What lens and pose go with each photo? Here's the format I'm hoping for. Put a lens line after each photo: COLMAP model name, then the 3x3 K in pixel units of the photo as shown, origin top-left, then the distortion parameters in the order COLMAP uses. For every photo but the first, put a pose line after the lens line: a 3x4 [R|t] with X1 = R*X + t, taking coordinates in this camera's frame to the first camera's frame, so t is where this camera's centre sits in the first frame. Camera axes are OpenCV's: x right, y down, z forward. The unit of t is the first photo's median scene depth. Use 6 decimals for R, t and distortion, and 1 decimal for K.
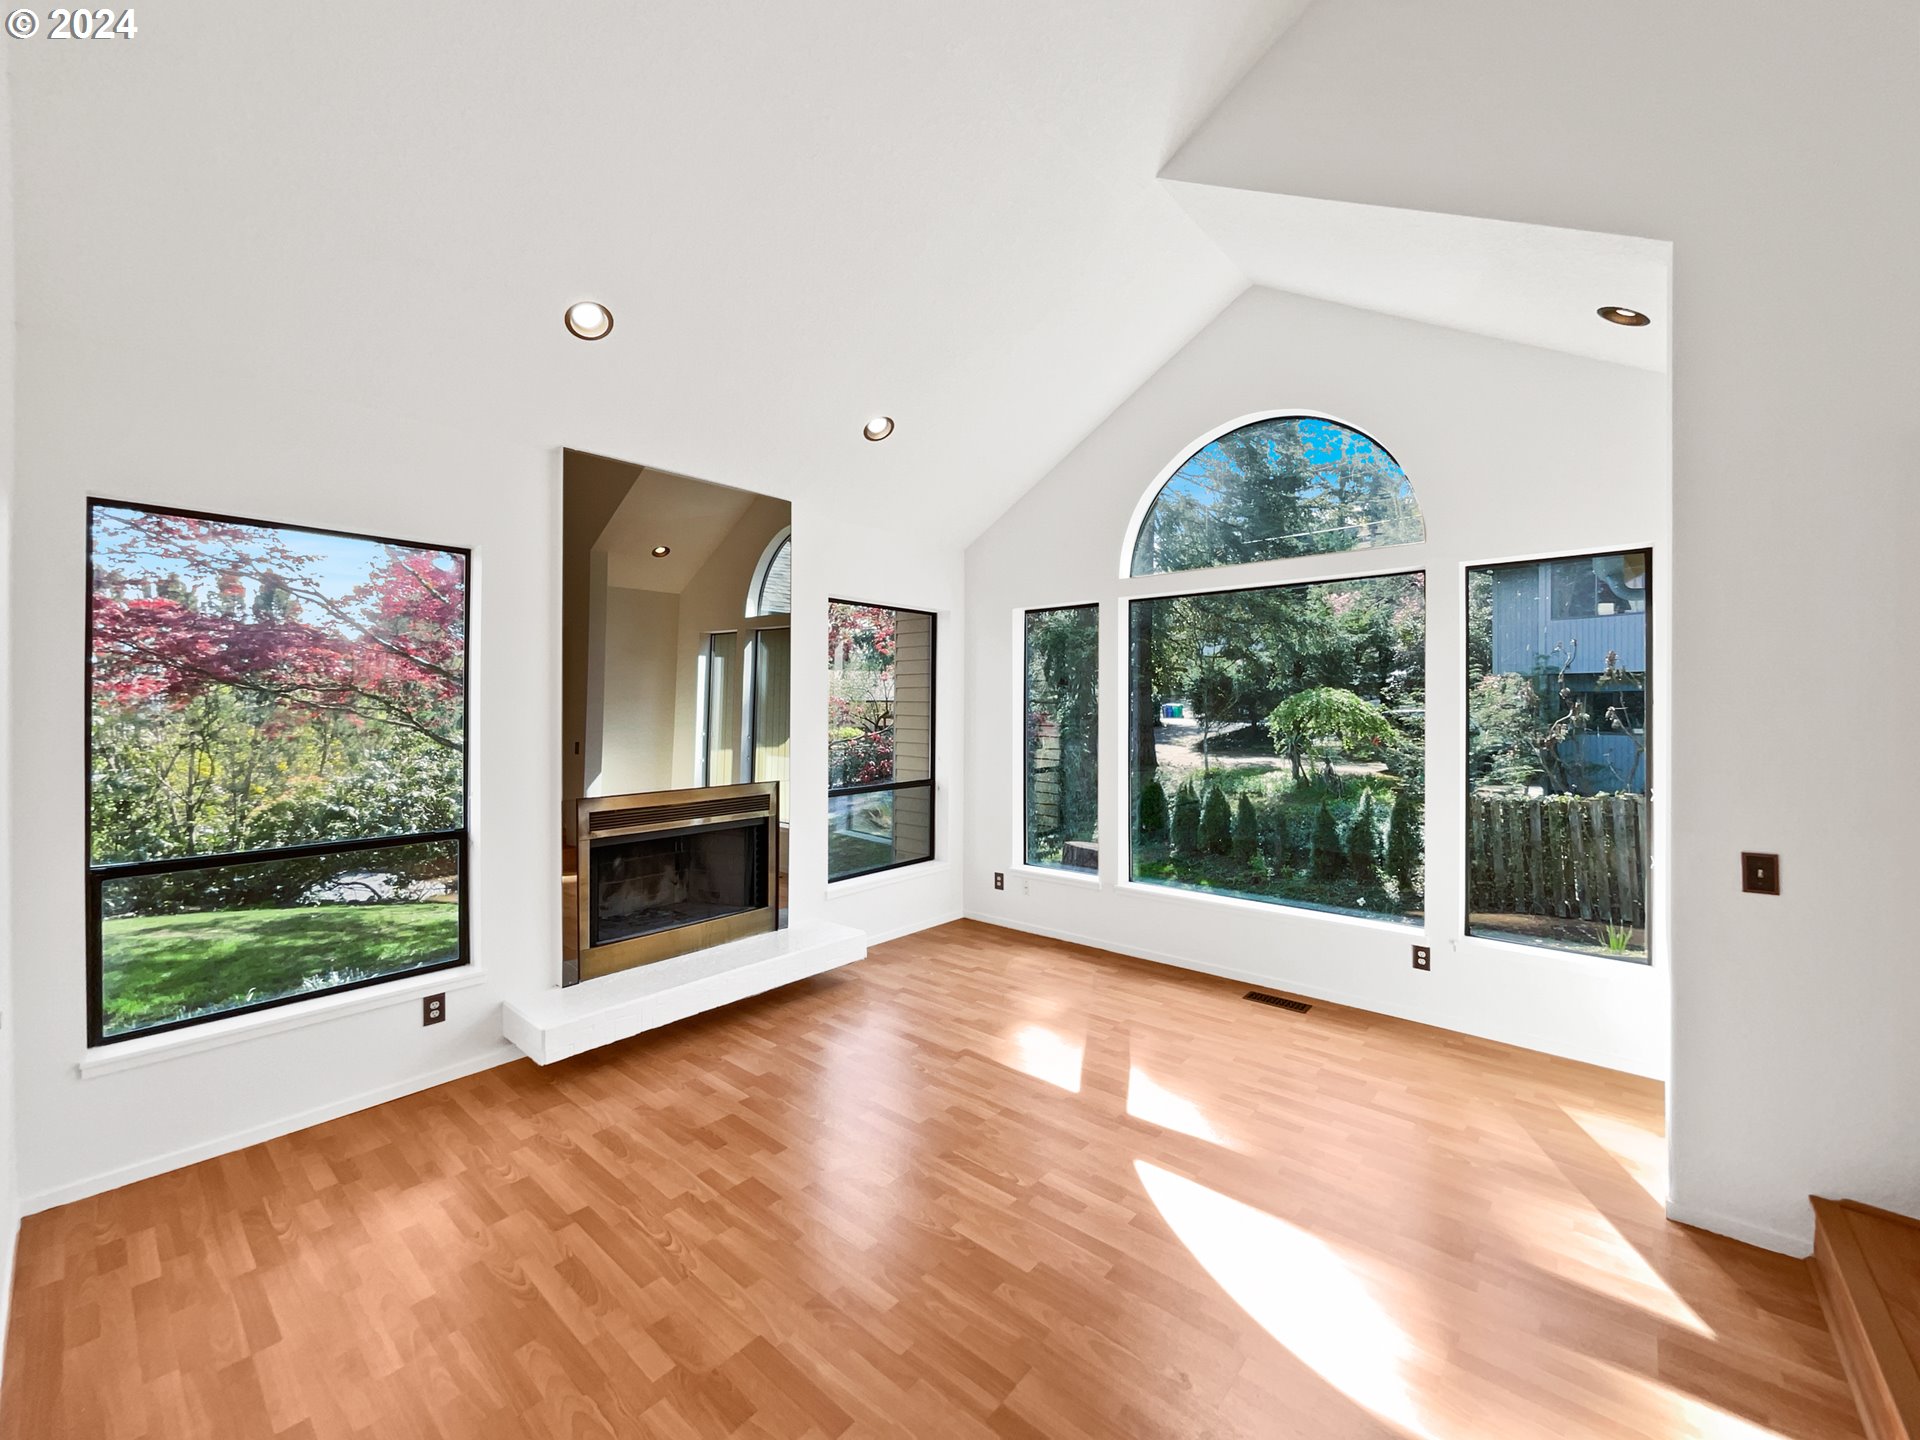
lens RADIAL K [[773.4, 0, 970.7], [0, 773.4, 716.7], [0, 0, 1]] dist [0.004563, 0.000987]
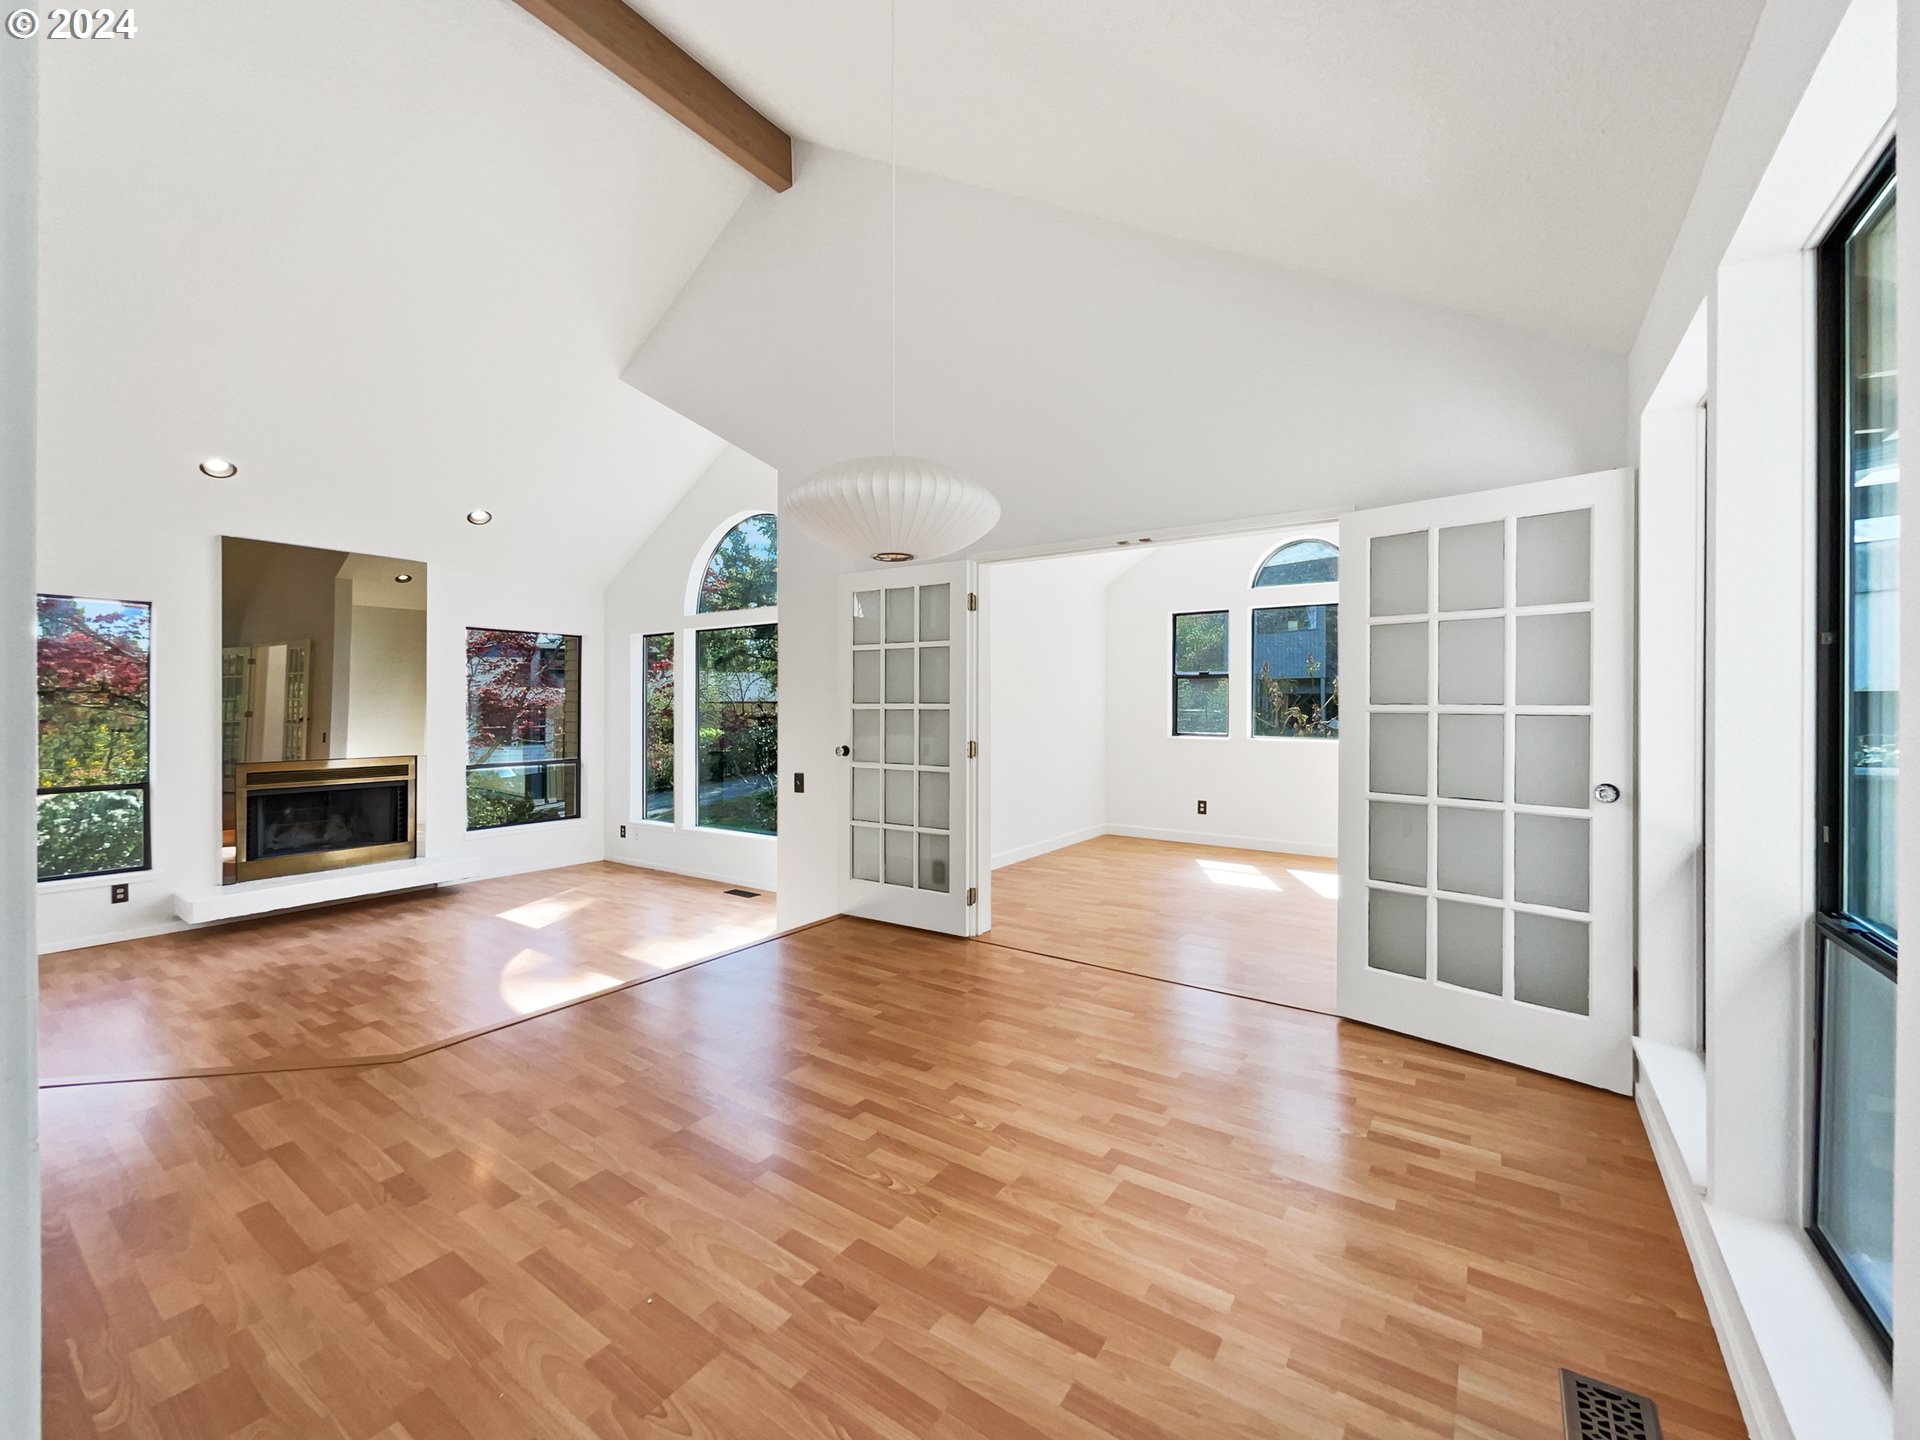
lens RADIAL K [[773.4, 0, 948.5], [0, 773.4, 711.8], [0, 0, 1]] dist [0.004563, 0.000987]
pose [[0.994686, 0.002052, 0.102935, 0.590230], [-0.001065, 0.999953, -0.009645, 0.015537], [-0.102950, 0.009484, 0.994641, -0.540343]]
